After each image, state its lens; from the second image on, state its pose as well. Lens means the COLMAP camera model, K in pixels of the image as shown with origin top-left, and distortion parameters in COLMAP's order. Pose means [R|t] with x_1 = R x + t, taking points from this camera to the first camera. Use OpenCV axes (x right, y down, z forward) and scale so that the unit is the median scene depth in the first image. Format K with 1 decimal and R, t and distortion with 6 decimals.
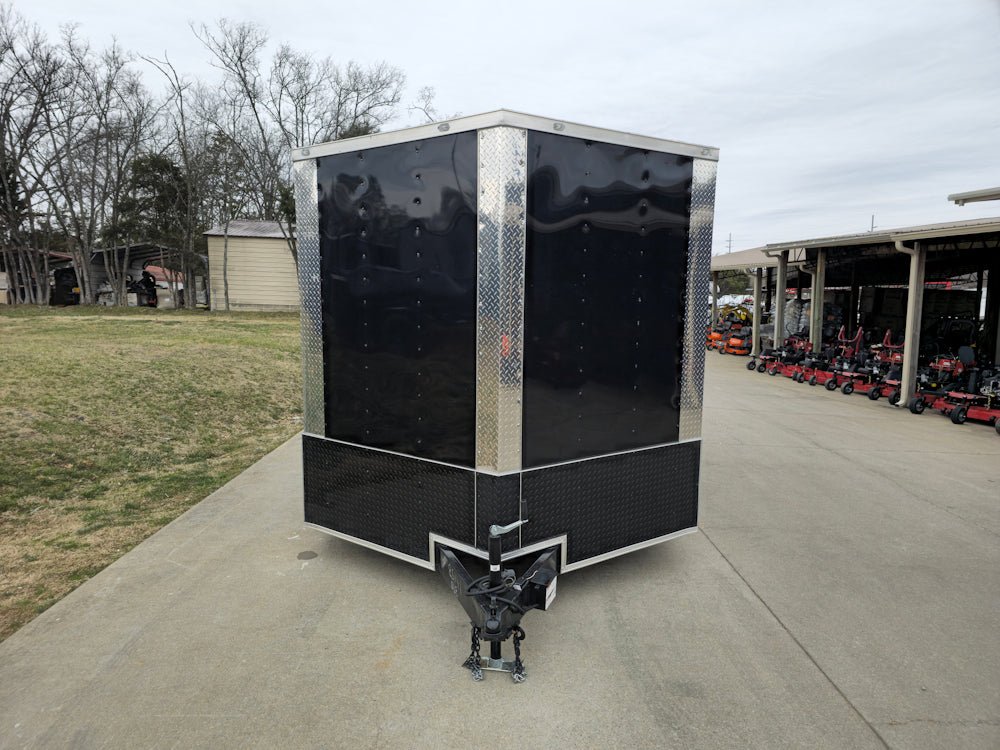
lens RADIAL K [[665.0, 0, 493.5], [0, 665.0, 372.0], [0, 0, 1]] dist [0.042378, -0.041209]
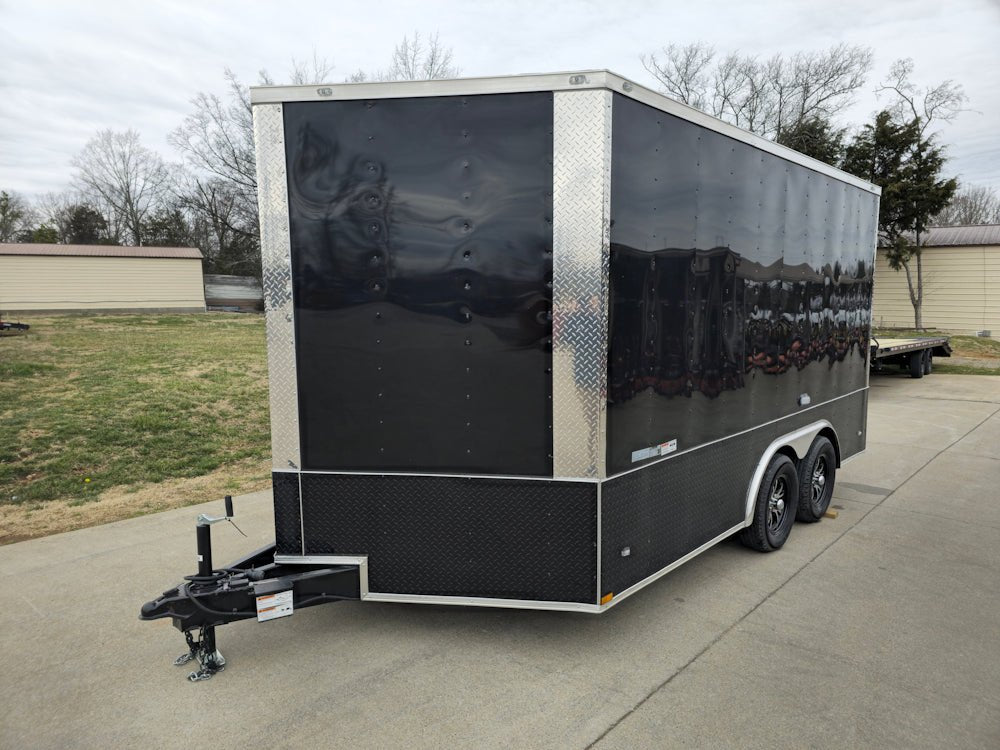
lens RADIAL K [[665.0, 0, 493.5], [0, 665.0, 372.0], [0, 0, 1]] dist [0.042378, -0.041209]
pose [[0.741226, 0.059309, -0.668631, 0.714062], [-0.078356, 0.996924, 0.001566, -0.009036], [0.666667, 0.051231, 0.743593, 0.402771]]
